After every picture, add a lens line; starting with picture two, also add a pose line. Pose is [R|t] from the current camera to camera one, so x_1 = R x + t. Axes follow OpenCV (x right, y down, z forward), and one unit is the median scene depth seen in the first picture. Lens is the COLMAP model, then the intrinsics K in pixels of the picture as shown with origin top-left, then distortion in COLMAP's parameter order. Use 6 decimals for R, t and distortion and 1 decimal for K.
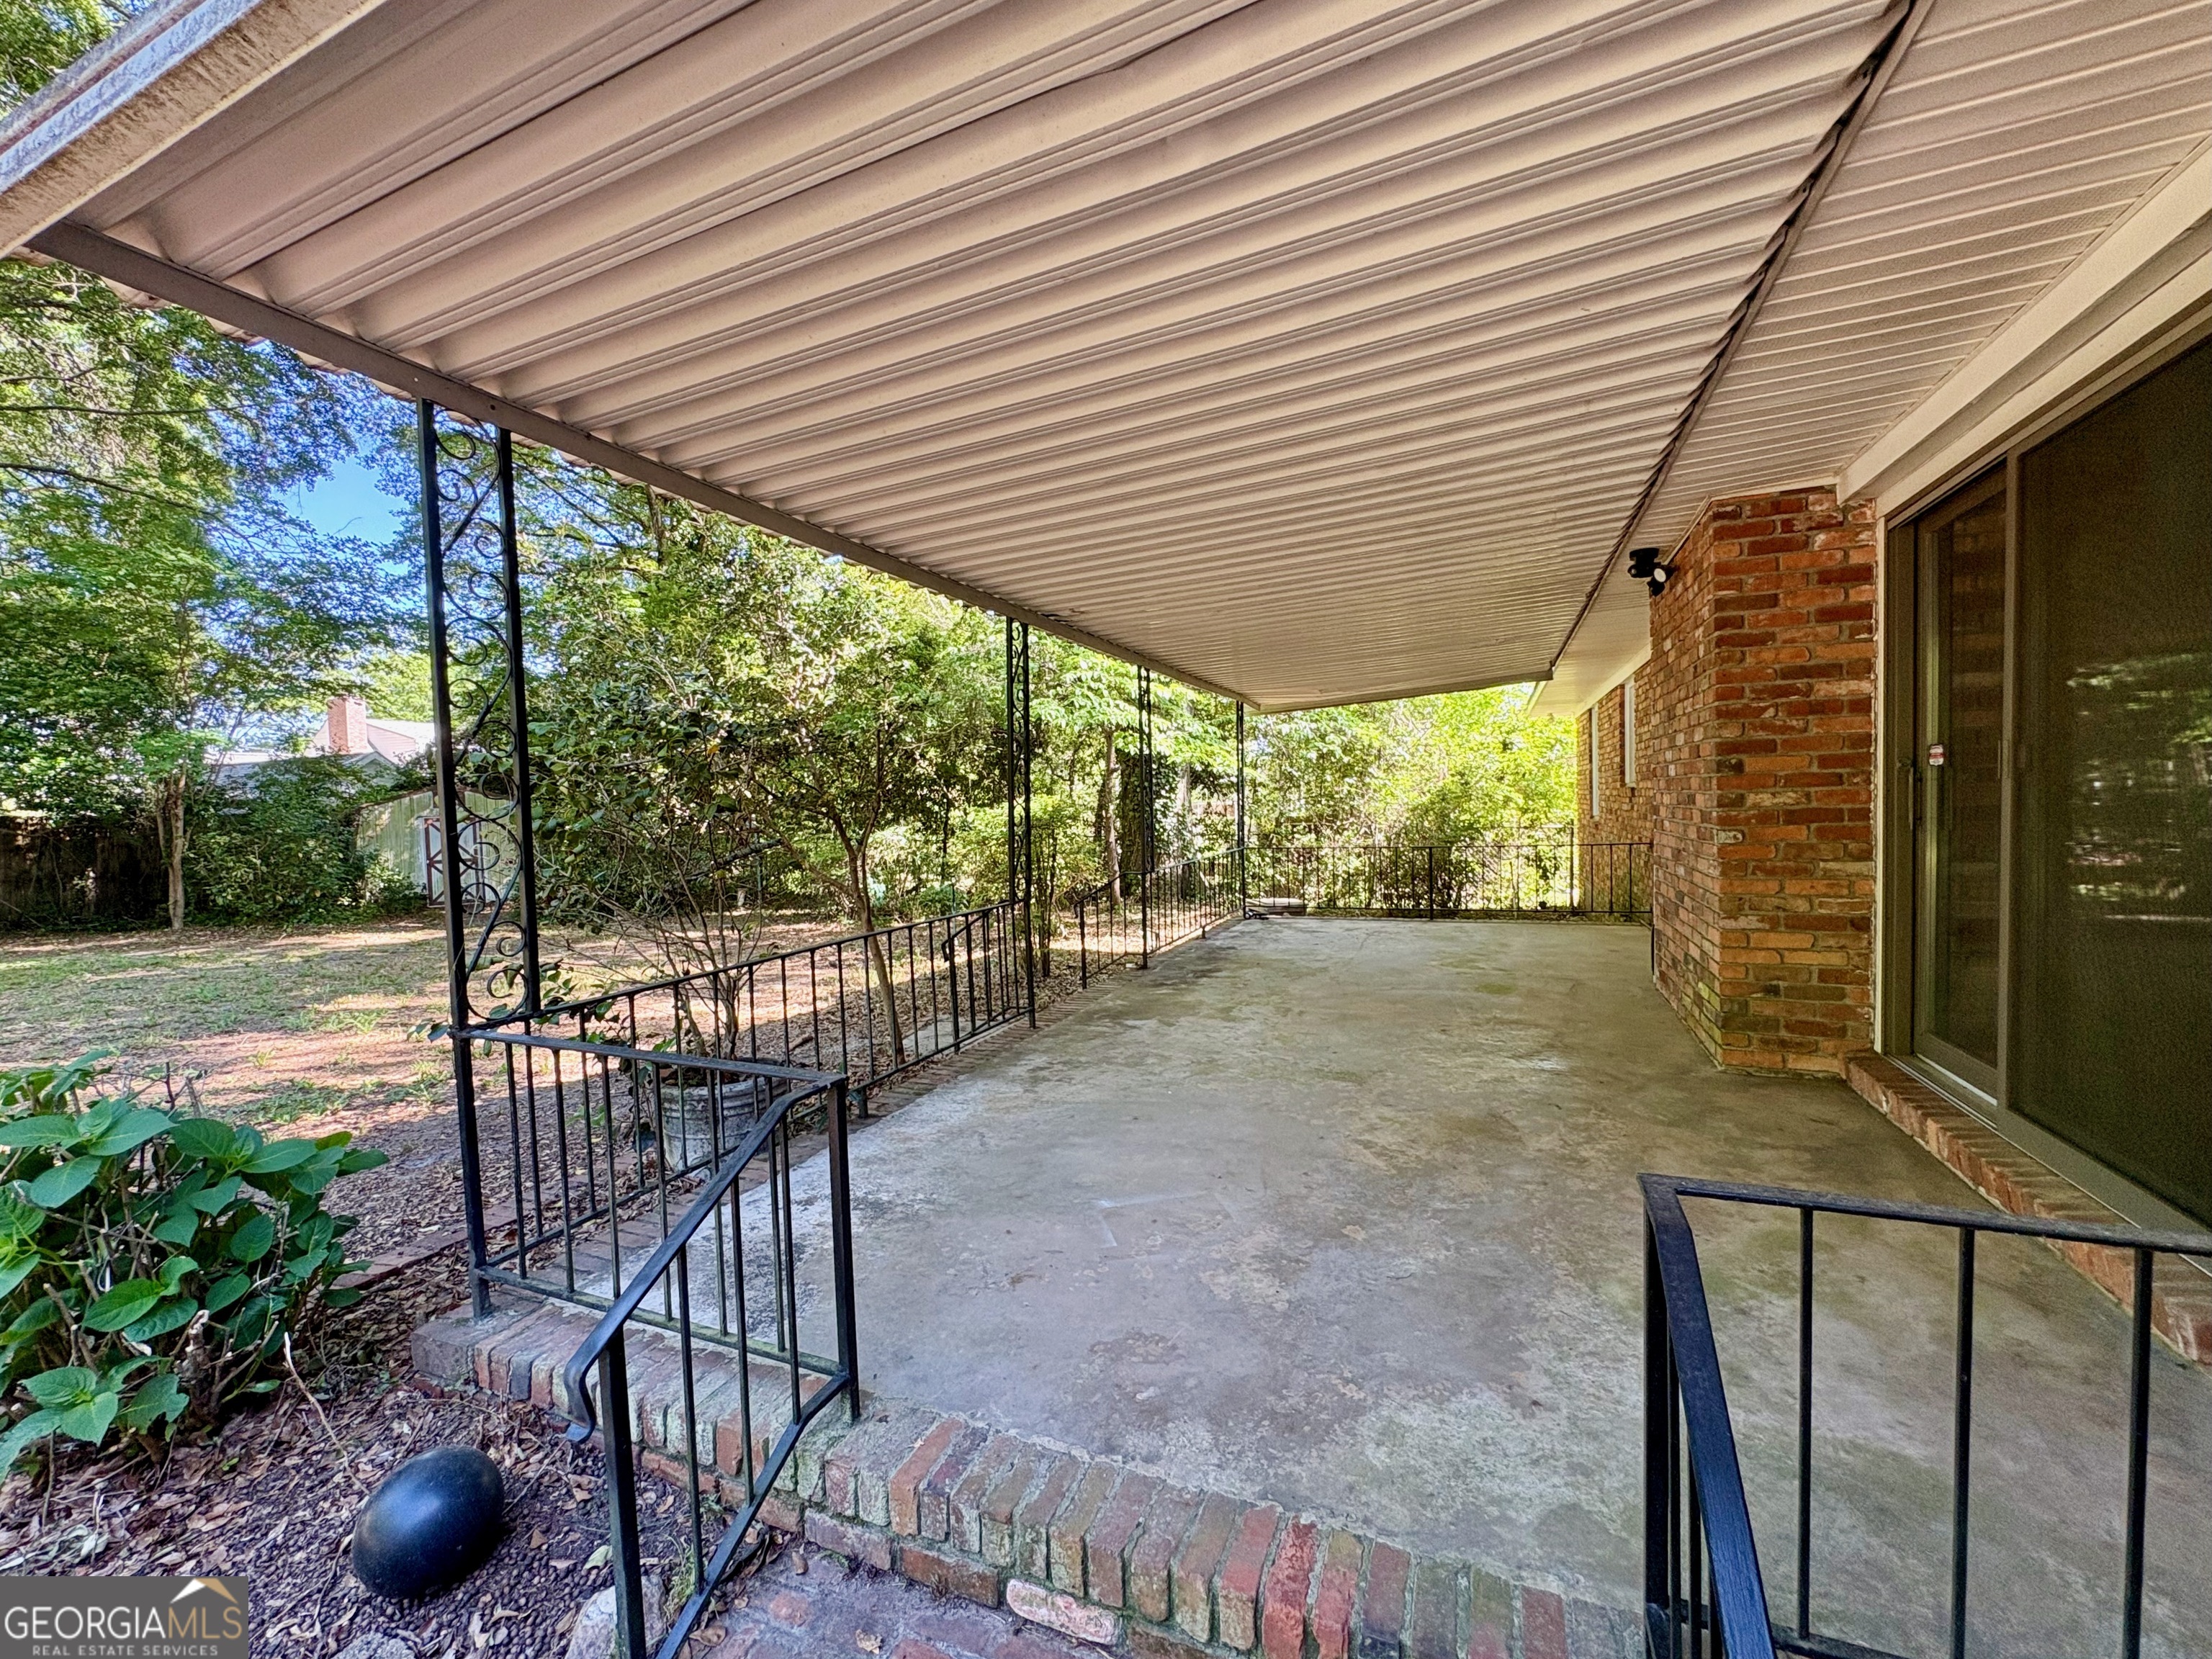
lens RADIAL K [[896.4, 0, 1102.6], [0, 896.4, 839.3], [0, 0, 1]] dist [0.001269, -0.000888]
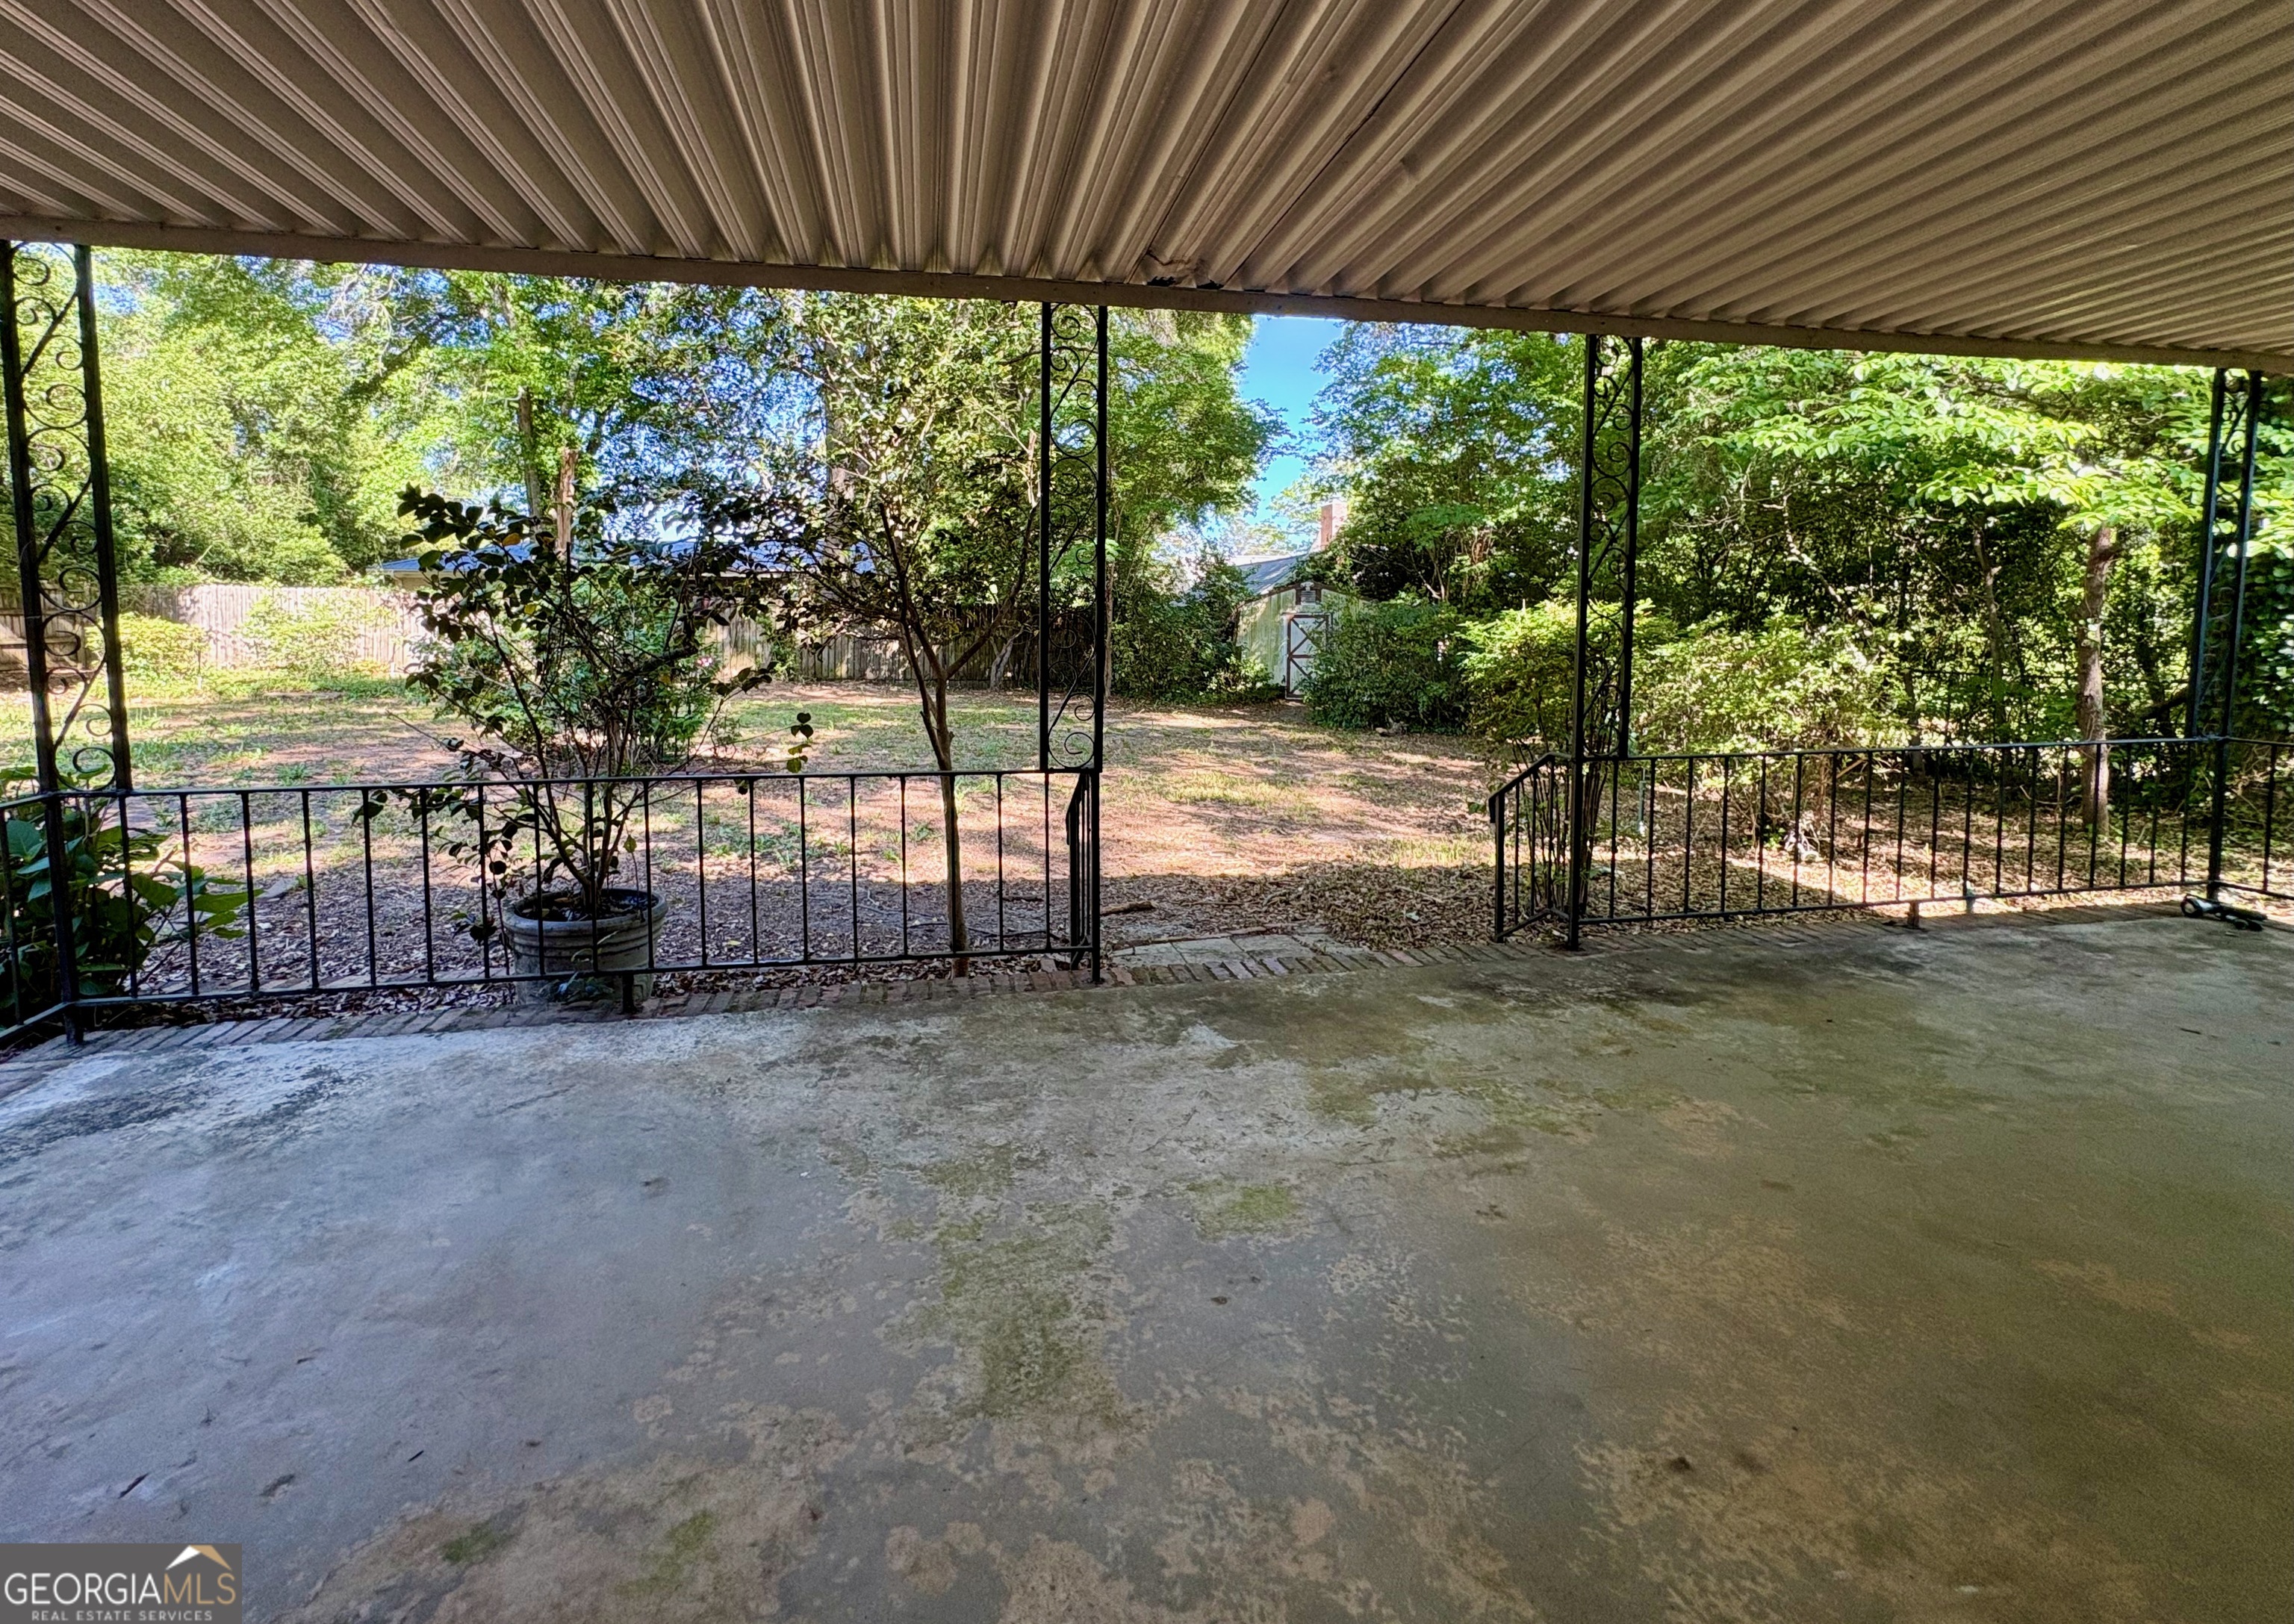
lens RADIAL K [[983.8, 0, 1128.3], [0, 983.8, 809.2], [0, 0, 1]] dist [-0.000159, -0.000015]
pose [[0.549309, 0.186426, -0.814558, 0.553875], [-0.050211, 0.980398, 0.190521, -0.042340], [0.834110, -0.063755, 0.547902, 0.779783]]
